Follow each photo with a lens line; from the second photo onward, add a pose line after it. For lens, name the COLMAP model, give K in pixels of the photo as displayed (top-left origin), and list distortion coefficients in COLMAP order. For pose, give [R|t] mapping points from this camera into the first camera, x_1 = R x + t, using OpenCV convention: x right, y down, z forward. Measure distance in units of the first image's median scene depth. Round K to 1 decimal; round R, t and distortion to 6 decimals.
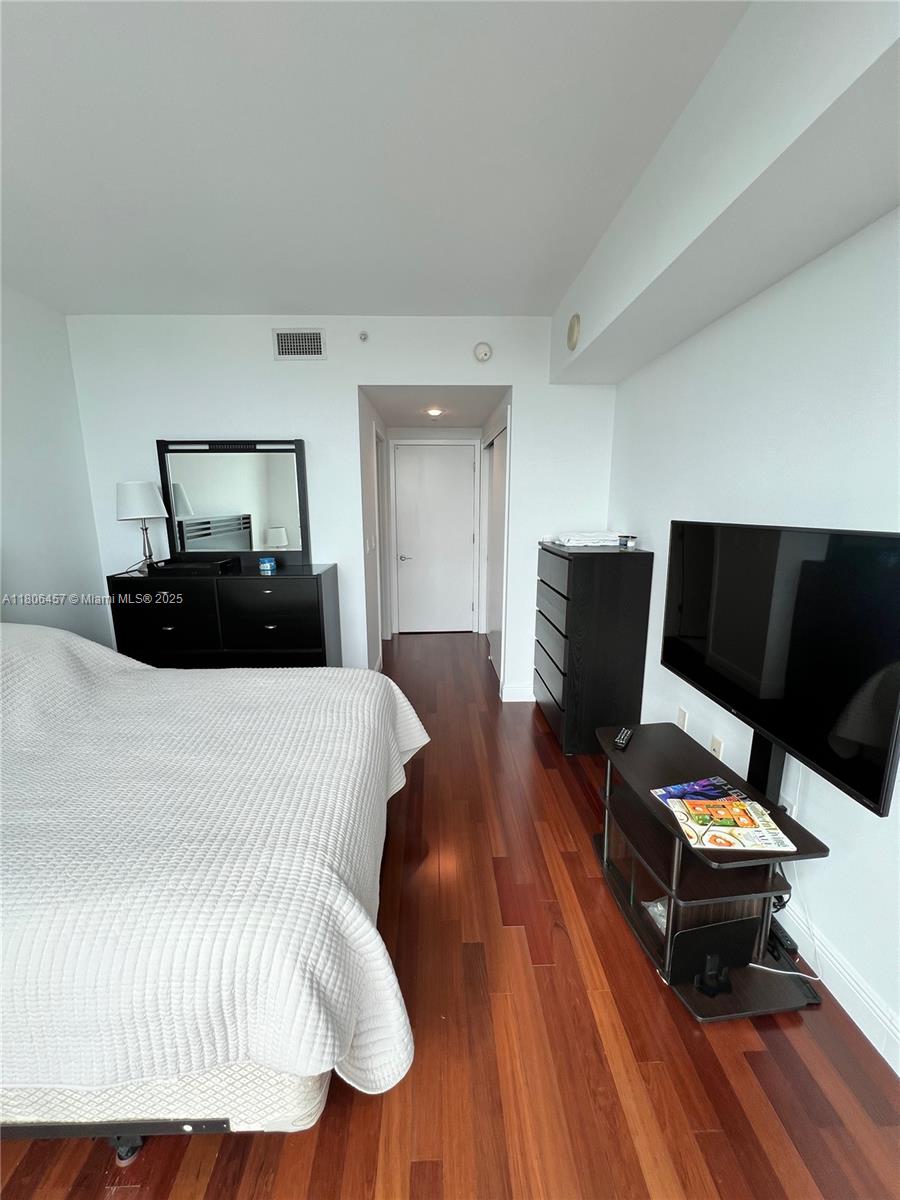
lens RADIAL K [[484.8, 0, 447.5], [0, 484.8, 599.4], [0, 0, 1]] dist [0.000420, 0.000181]
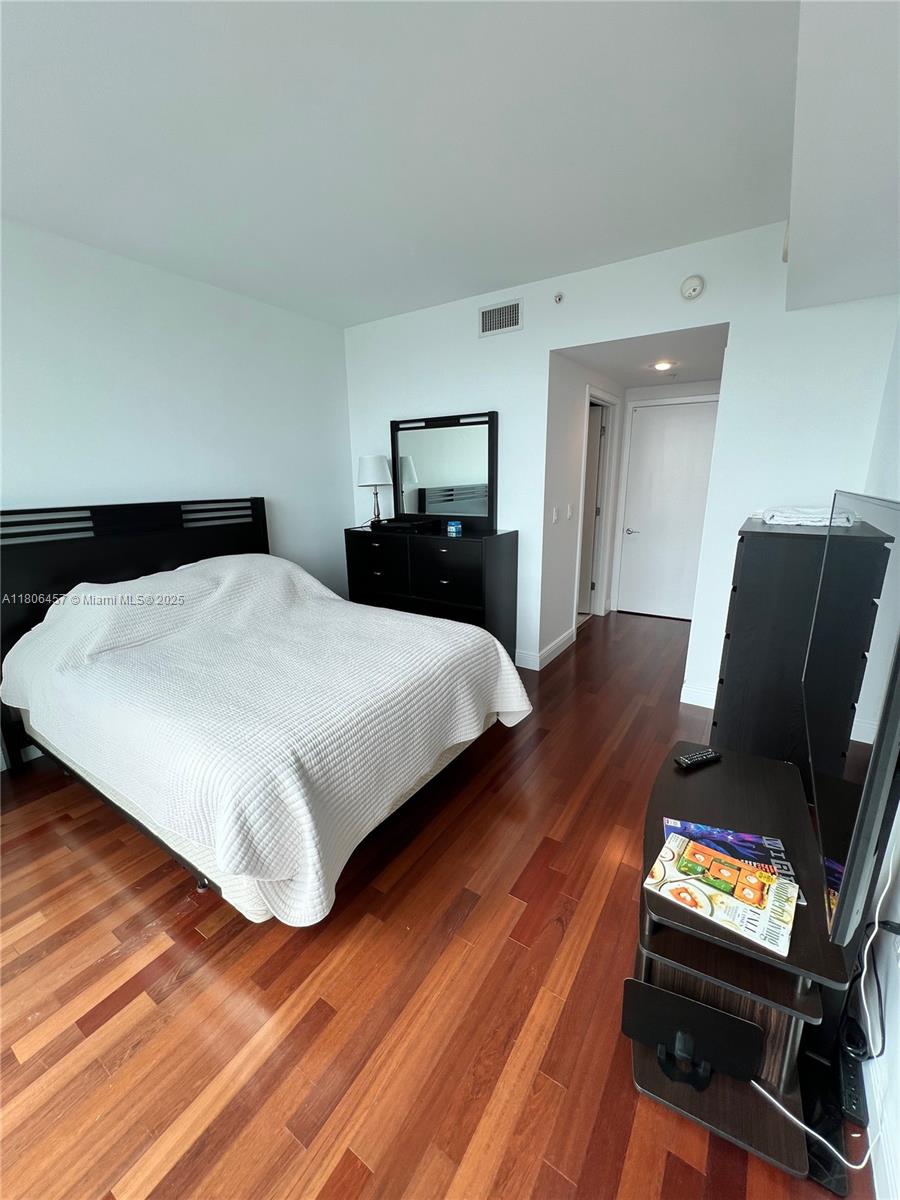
lens RADIAL K [[484.8, 0, 447.5], [0, 484.8, 599.4], [0, 0, 1]] dist [0.000420, 0.000181]
pose [[0.816539, 0.138269, -0.560486, 0.282275], [-0.105643, 0.990287, 0.090394, -0.005727], [0.567541, -0.014598, 0.823216, 0.061344]]
